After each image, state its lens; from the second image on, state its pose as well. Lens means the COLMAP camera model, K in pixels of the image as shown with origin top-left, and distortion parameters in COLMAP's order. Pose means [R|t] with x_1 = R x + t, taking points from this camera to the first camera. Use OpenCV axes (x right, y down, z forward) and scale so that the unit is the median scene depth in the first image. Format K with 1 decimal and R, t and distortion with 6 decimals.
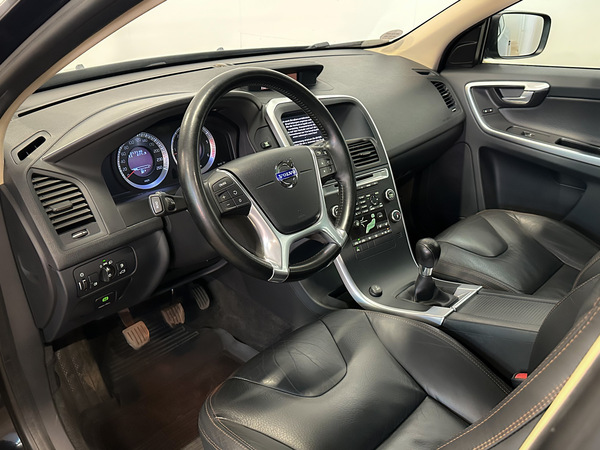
lens RADIAL K [[552.6, 0, 300.0], [0, 552.6, 225.0], [0, 0, 1]] dist [0.116666, 0.000192]
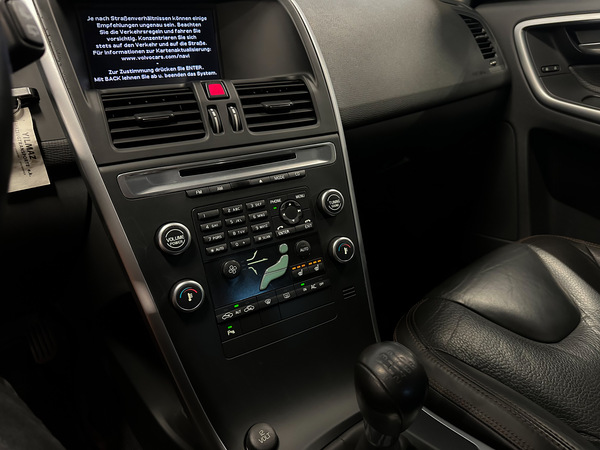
lens RADIAL K [[446.8, 0, 317.2], [0, 446.8, 220.1], [0, 0, 1]] dist [0.081096, -0.169827]
pose [[0.993250, 0.069810, -0.092629, 0.184928], [-0.067304, 0.997284, 0.029909, -0.049686], [0.094465, -0.023473, 0.995251, 0.641692]]
